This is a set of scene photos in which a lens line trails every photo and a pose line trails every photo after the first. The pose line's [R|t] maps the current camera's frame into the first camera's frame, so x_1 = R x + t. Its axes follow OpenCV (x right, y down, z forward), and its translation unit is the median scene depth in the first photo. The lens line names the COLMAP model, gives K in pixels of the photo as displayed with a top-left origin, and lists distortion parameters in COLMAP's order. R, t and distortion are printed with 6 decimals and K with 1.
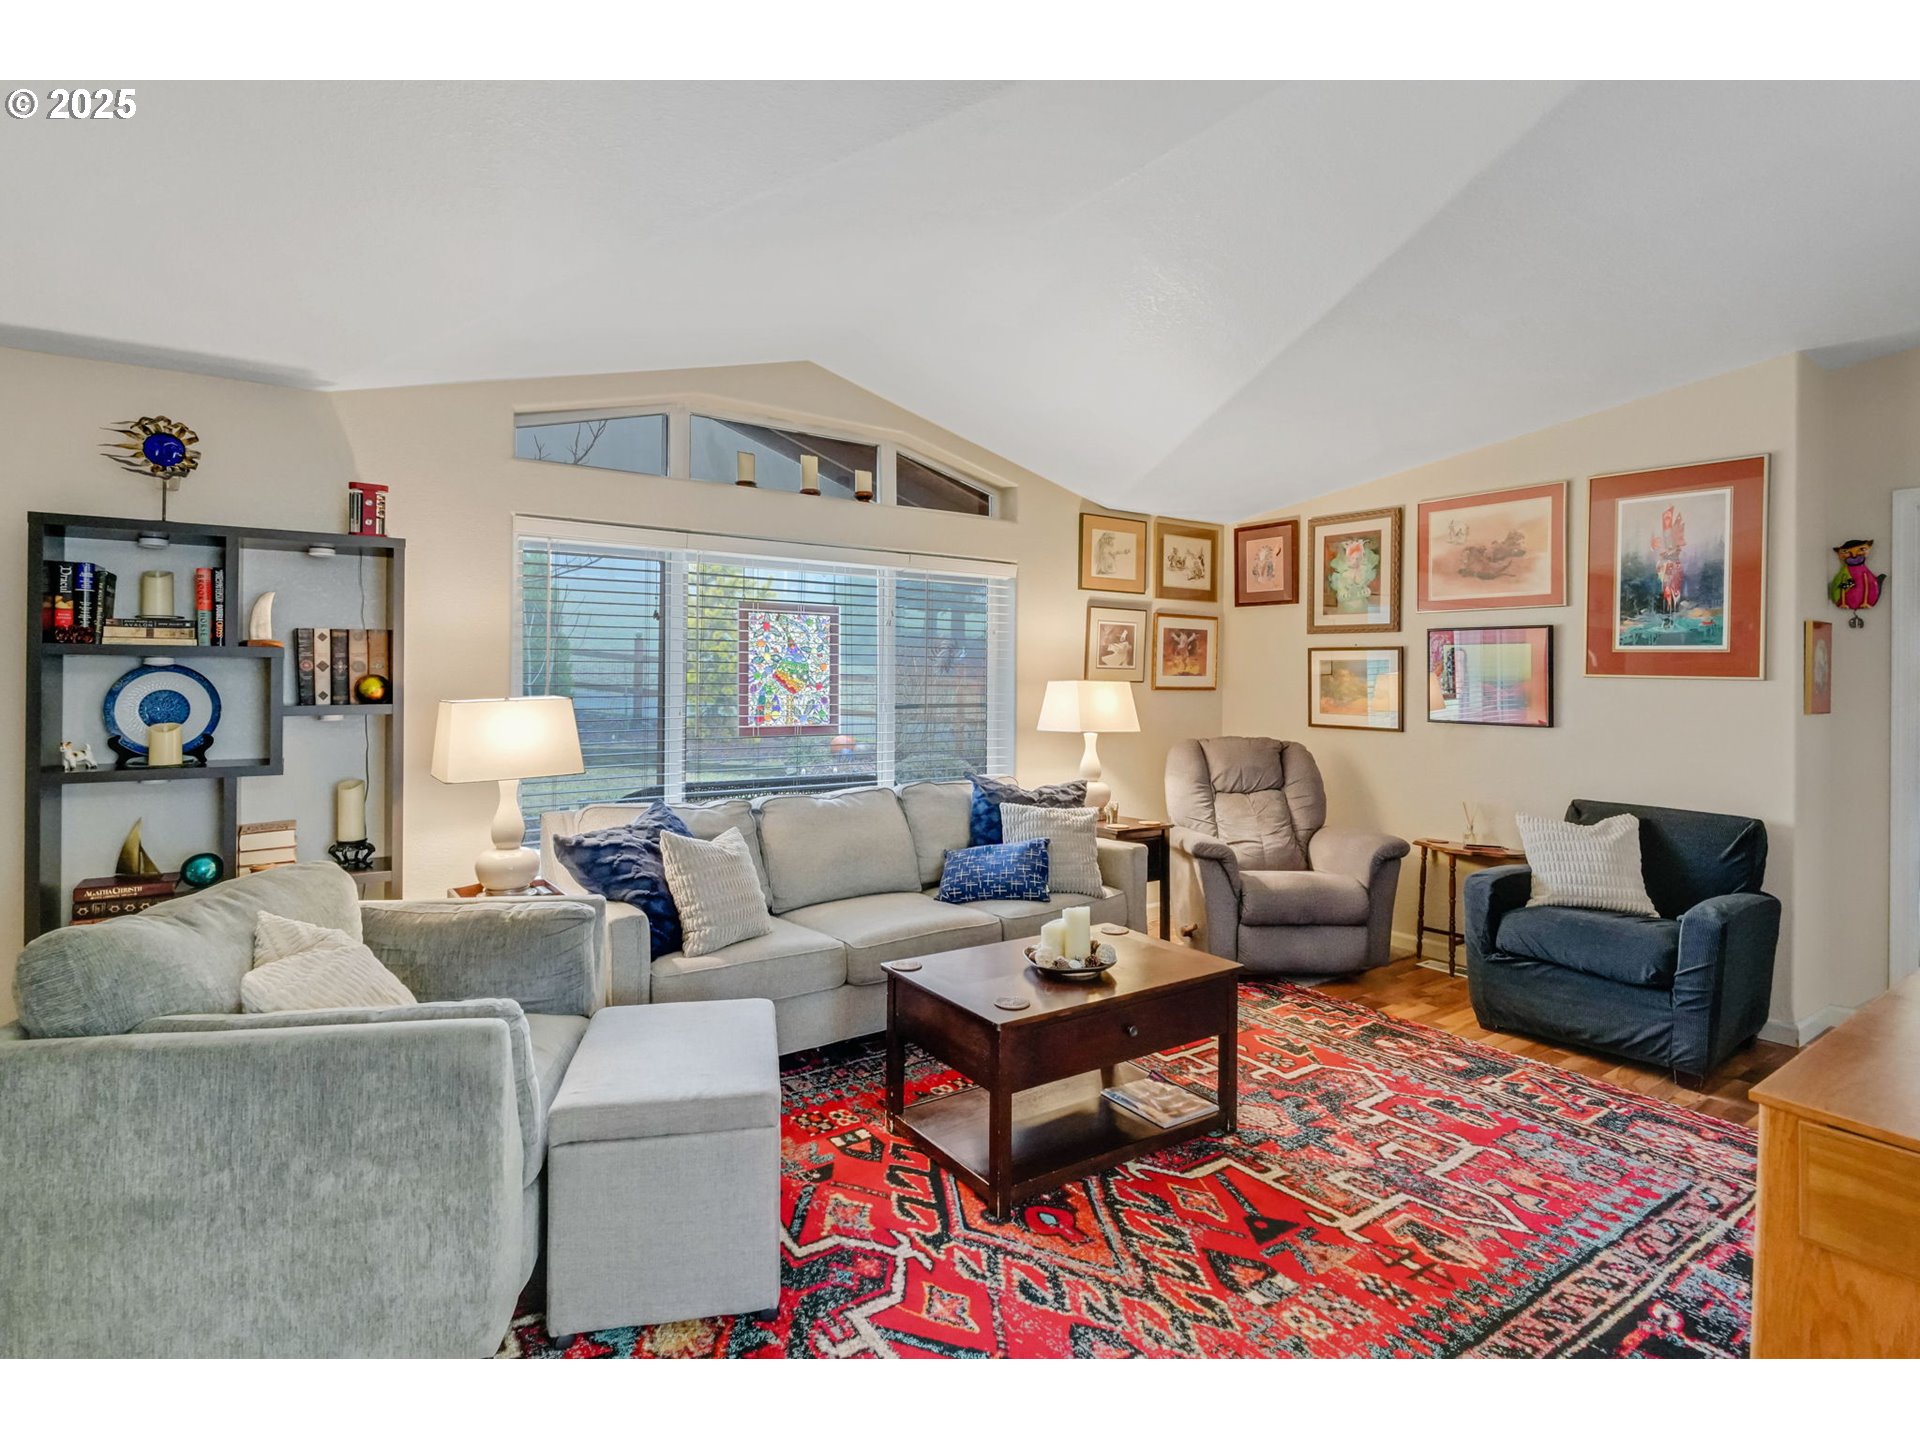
lens RADIAL K [[968.1, 0, 954.6], [0, 968.1, 673.5], [0, 0, 1]] dist [-0.001706, -0.001742]
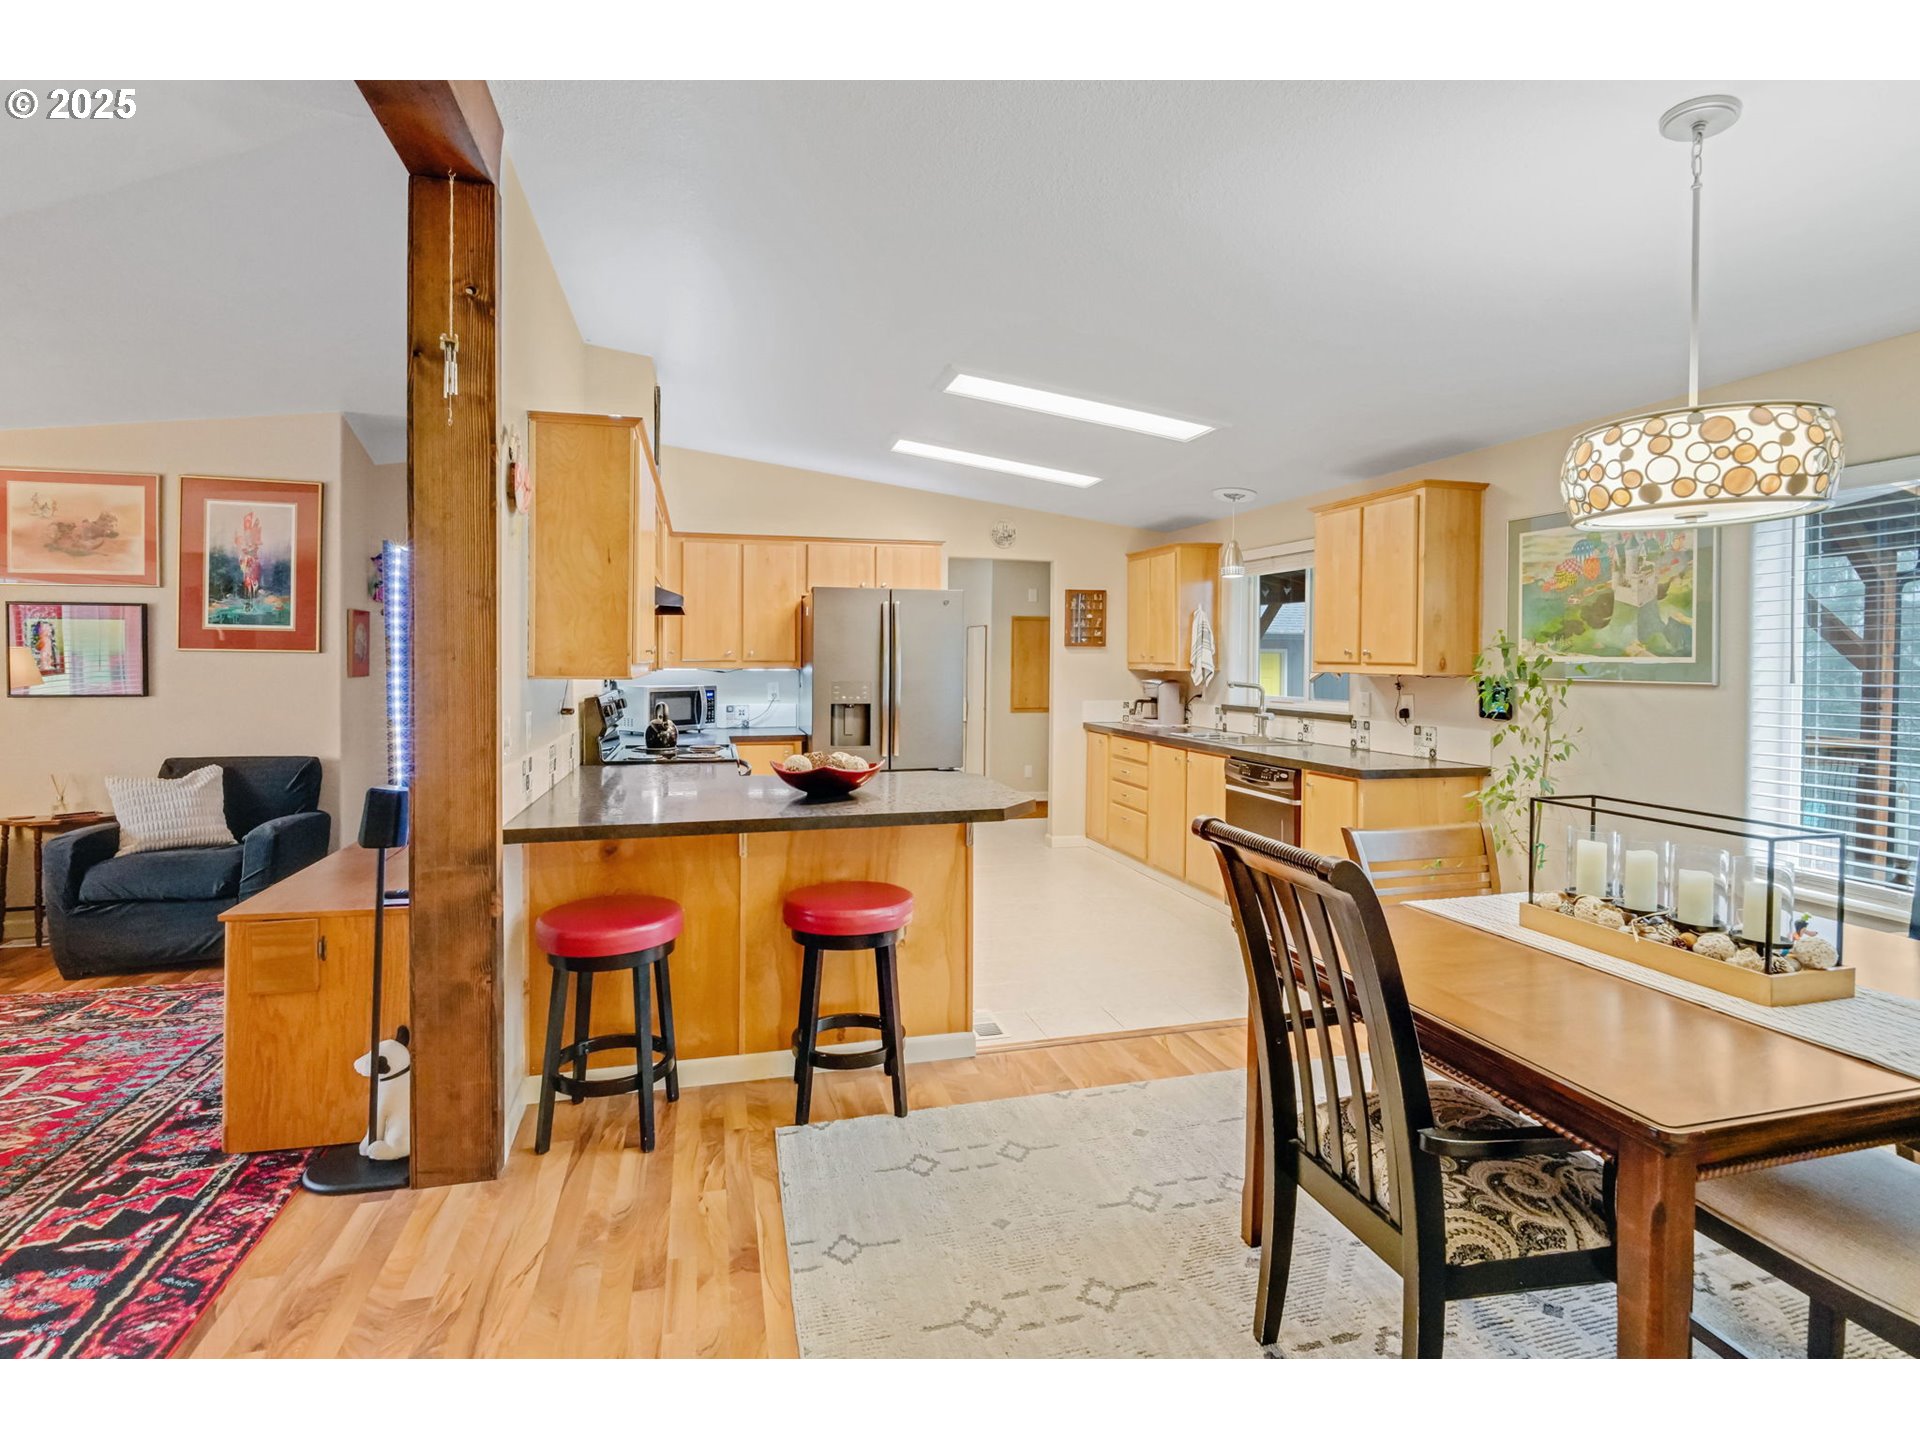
lens RADIAL K [[957.5, 0, 966.0], [0, 957.5, 663.5], [0, 0, 1]] dist [-0.003396, -0.000895]
pose [[0.352039, -0.013934, 0.935882, -0.085212], [-0.001055, 0.999883, 0.015284, 0.000893], [-0.935985, -0.006367, 0.351983, -0.301589]]
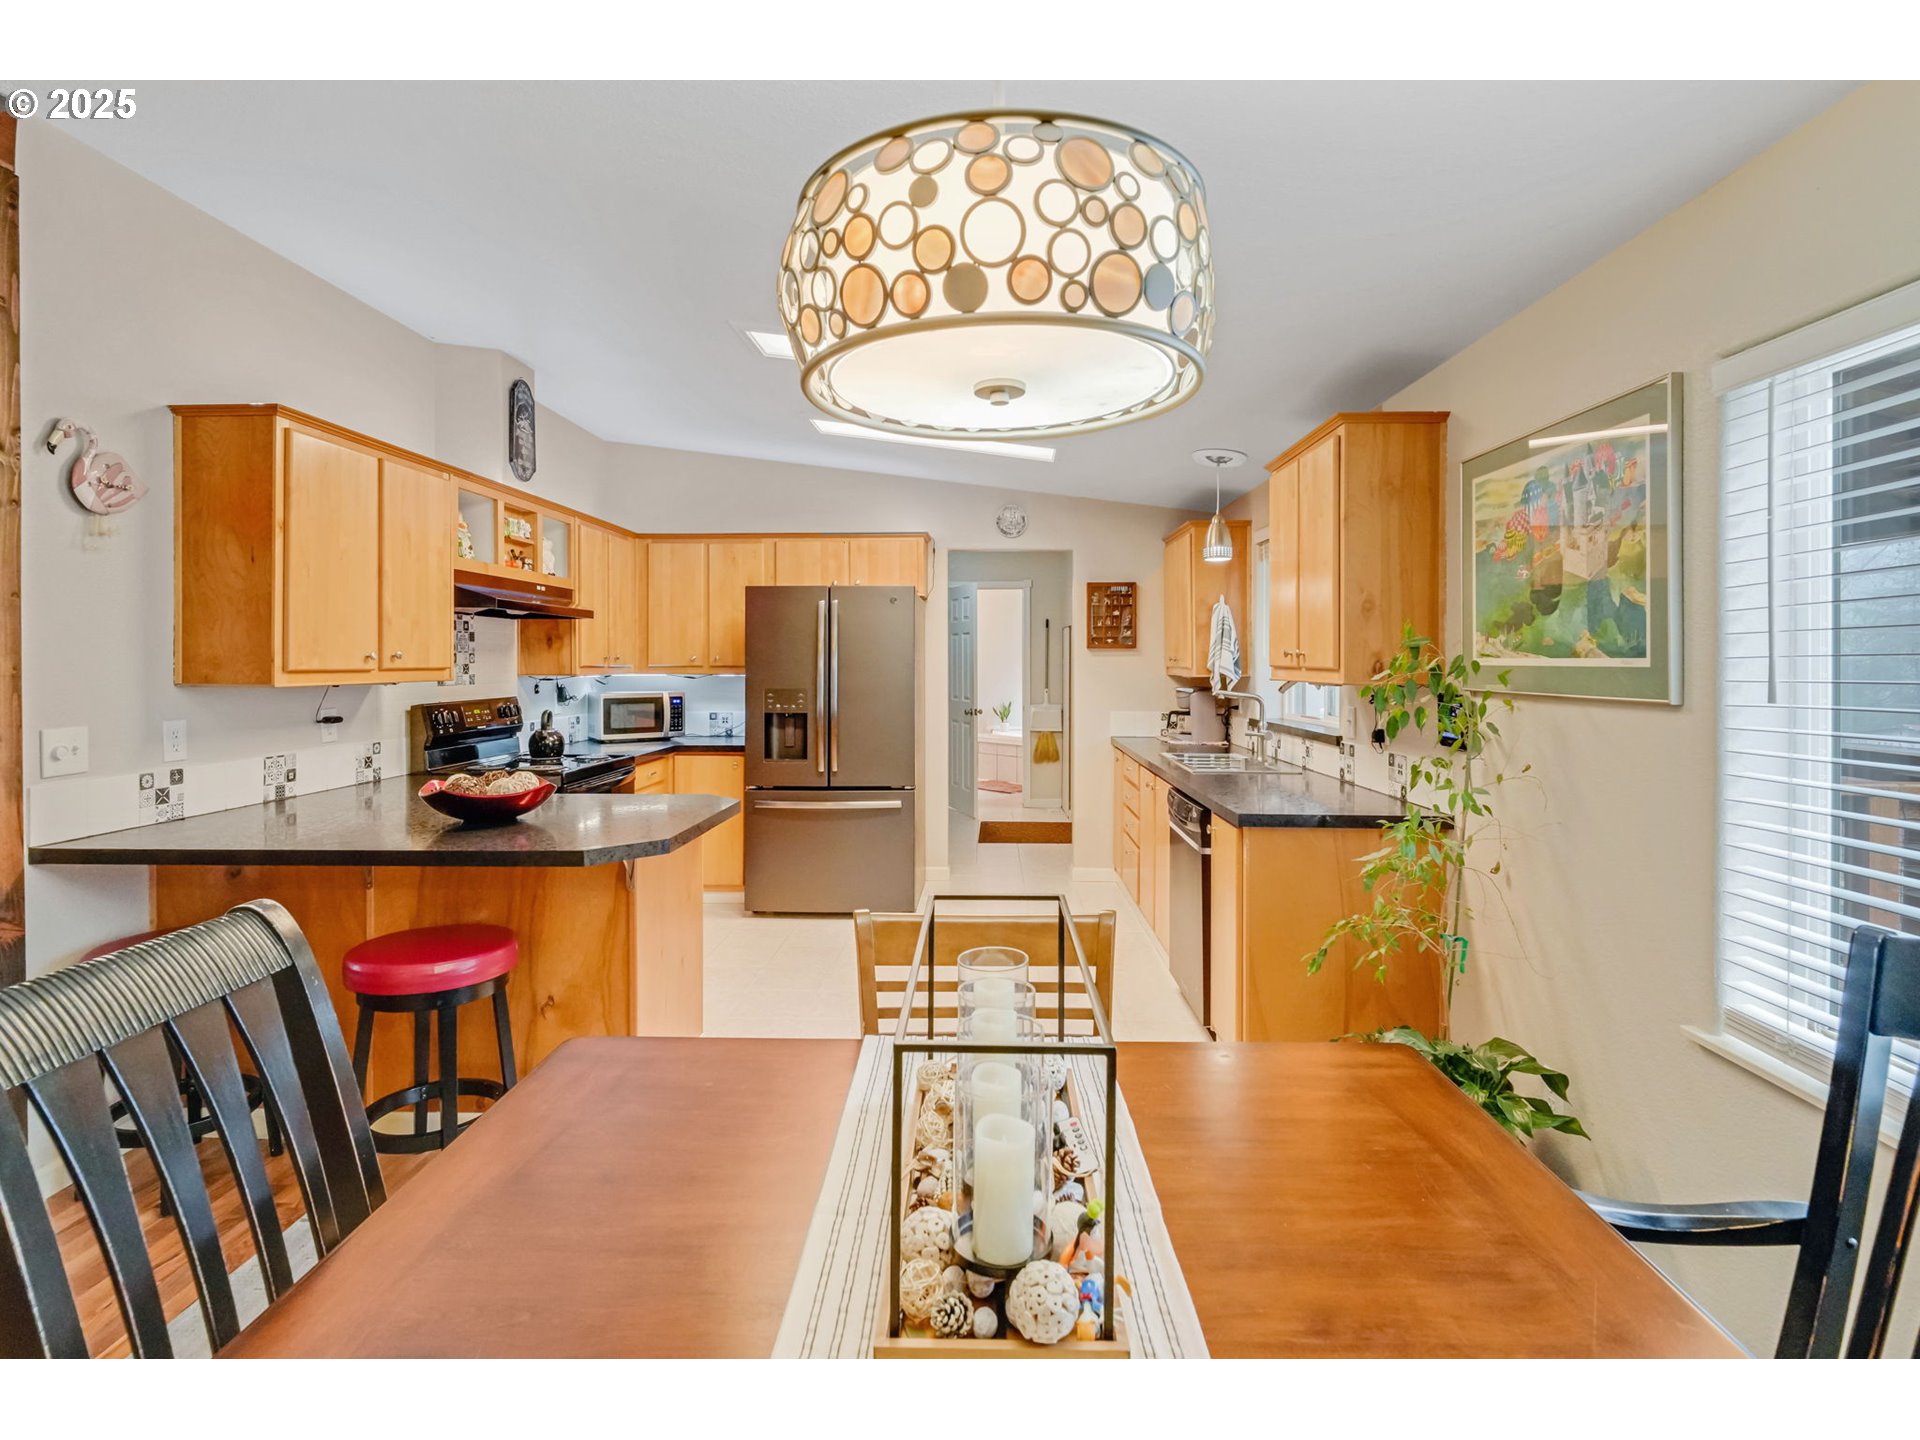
lens RADIAL K [[968.1, 0, 954.6], [0, 968.1, 673.5], [0, 0, 1]] dist [-0.001706, -0.001742]
pose [[0.602082, -0.020170, 0.798180, 0.295630], [0.005410, 0.999761, 0.021183, 0.002690], [-0.798416, -0.008436, 0.602047, -0.630759]]
